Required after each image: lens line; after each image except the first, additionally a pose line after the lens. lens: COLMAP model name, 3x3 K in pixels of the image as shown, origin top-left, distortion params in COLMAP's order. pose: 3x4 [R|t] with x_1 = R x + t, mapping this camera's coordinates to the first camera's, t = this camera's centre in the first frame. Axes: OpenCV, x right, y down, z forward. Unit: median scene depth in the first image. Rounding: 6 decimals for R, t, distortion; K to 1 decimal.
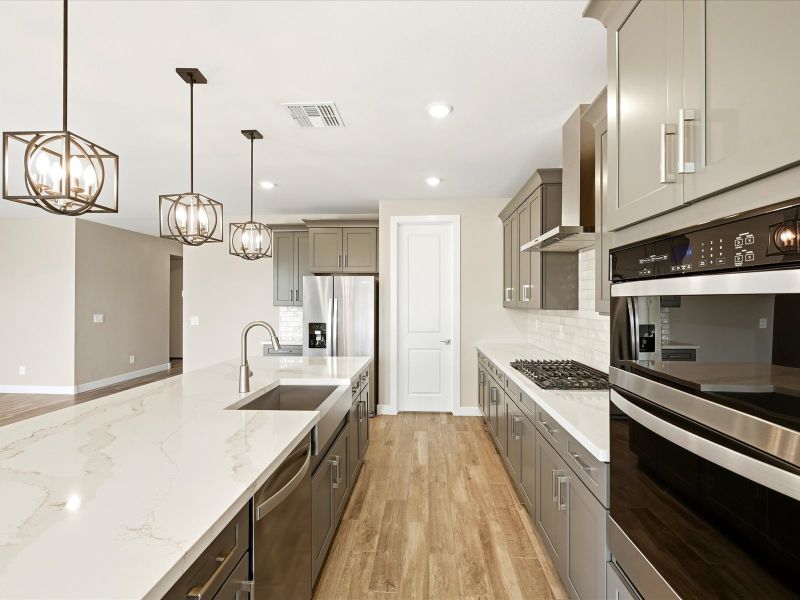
lens RADIAL K [[399.0, 0, 400.7], [0, 399.0, 300.0], [0, 0, 1]] dist [-0.001050, -0.000918]
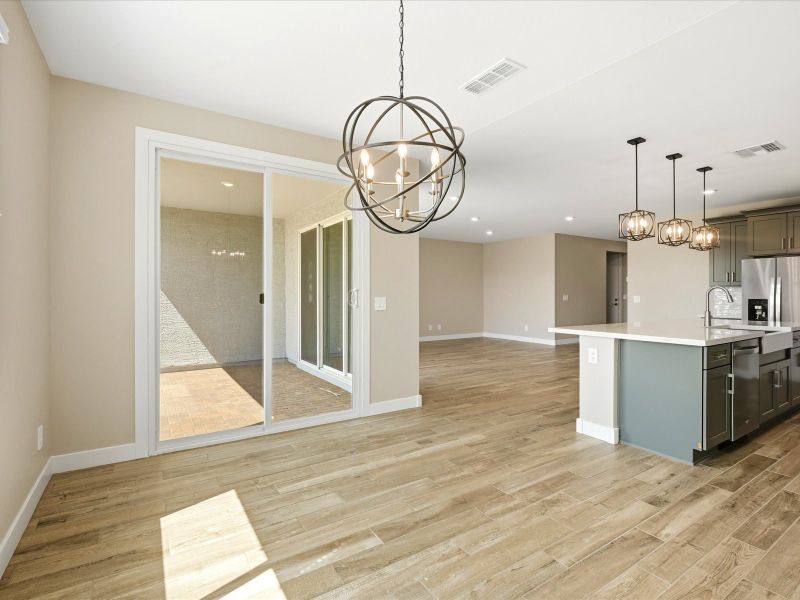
lens RADIAL K [[399.0, 0, 401.6], [0, 399.0, 294.9], [0, 0, 1]] dist [-0.001050, -0.000918]
pose [[0.602598, -0.002252, -0.798042, 0.088716], [0.007026, 0.999972, 0.002484, 0.033955], [0.798014, -0.007104, 0.602597, -0.507504]]
